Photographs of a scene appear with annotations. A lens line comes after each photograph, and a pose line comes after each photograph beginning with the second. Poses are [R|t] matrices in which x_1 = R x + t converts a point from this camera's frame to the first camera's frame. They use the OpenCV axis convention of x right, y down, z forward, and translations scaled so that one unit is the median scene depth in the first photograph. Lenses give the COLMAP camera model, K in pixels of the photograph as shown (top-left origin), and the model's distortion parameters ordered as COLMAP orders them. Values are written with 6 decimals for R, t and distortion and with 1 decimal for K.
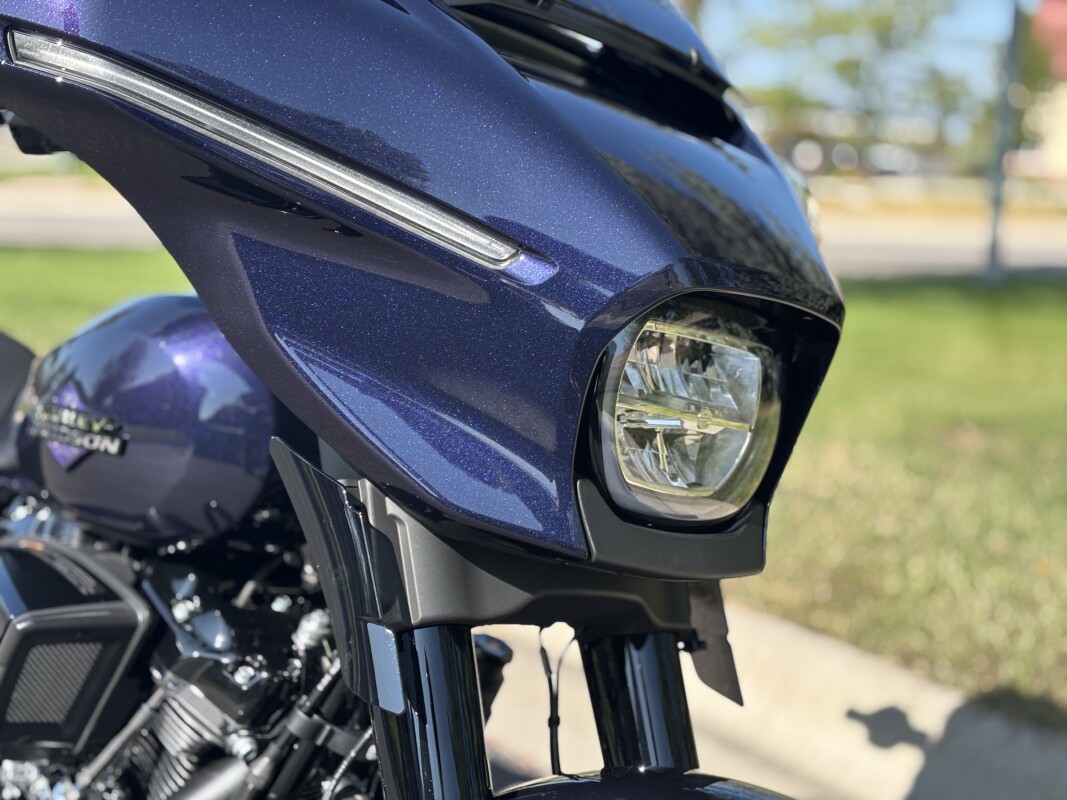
lens RADIAL K [[1572.3, 0, 536.4], [0, 1572.3, 397.7], [0, 0, 1]] dist [0.045859, 0.000000]
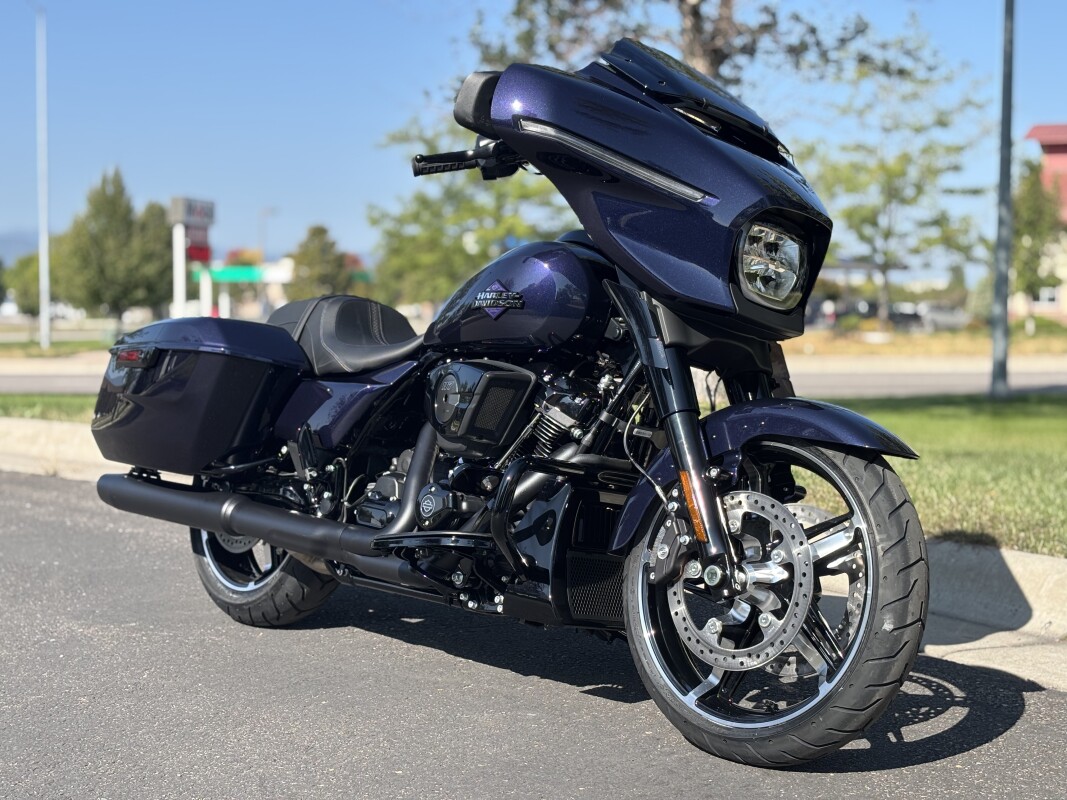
lens RADIAL K [[1572.3, 0, 509.6], [0, 1572.3, 404.2], [0, 0, 1]] dist [0.045859, 0.000000]
pose [[0.998960, -0.031975, -0.032517, -0.211347], [0.028473, 0.994276, -0.102978, 0.415891], [0.035624, 0.101945, 0.994152, -1.284089]]
